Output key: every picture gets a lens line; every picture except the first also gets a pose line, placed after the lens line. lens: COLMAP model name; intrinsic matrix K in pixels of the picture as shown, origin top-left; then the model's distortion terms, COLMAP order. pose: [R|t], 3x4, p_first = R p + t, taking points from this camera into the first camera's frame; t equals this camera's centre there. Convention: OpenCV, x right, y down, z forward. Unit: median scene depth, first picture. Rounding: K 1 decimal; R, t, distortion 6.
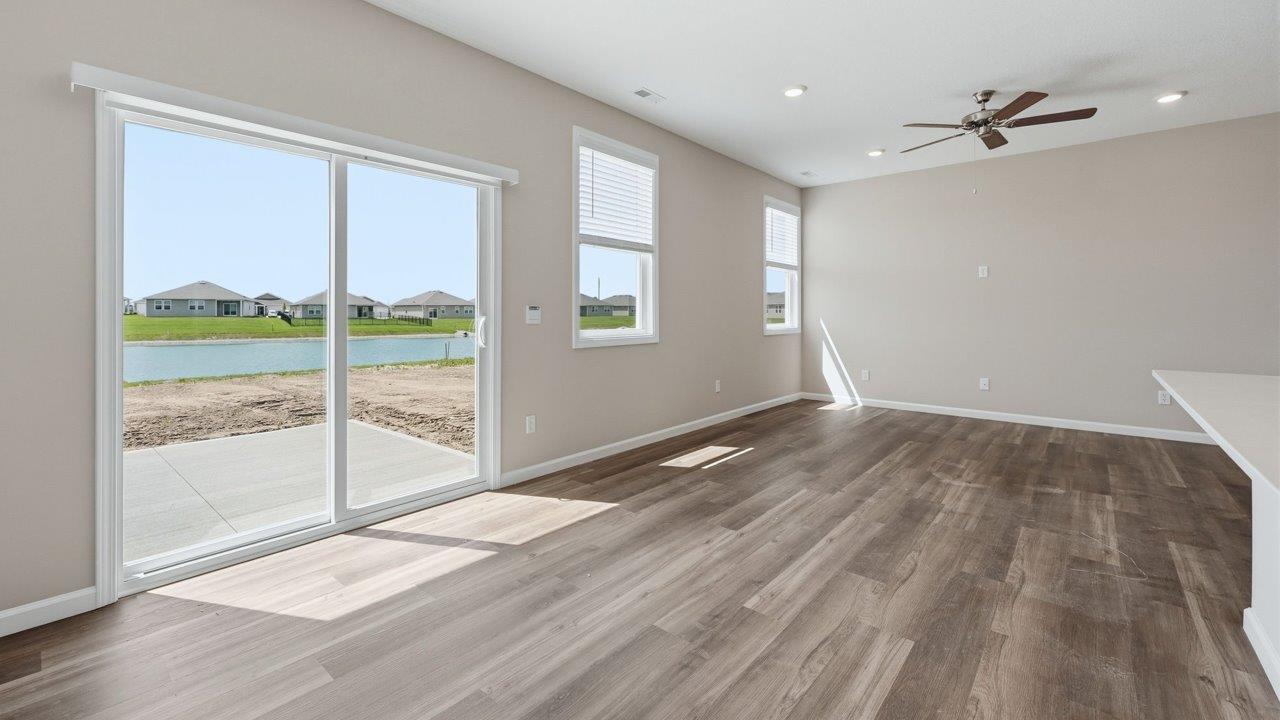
lens RADIAL K [[535.3, 0, 613.1], [0, 535.3, 311.1], [0, 0, 1]] dist [-0.000386, 0.000249]
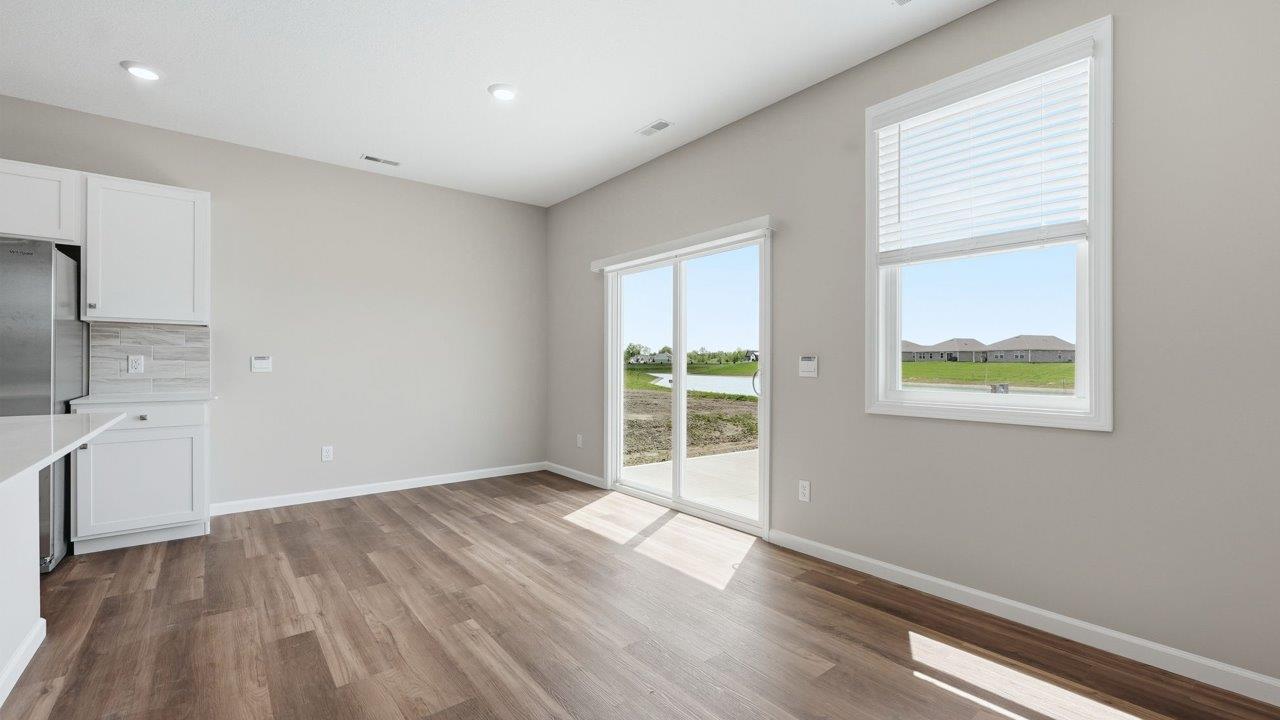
lens RADIAL K [[535.3, 0, 657.9], [0, 535.3, 363.7], [0, 0, 1]] dist [-0.000386, 0.000249]
pose [[-0.147245, 0.000446, -0.989100, 0.690333], [-0.001014, 0.999999, 0.000602, 0.002697], [0.989100, 0.001092, -0.147245, 0.818754]]
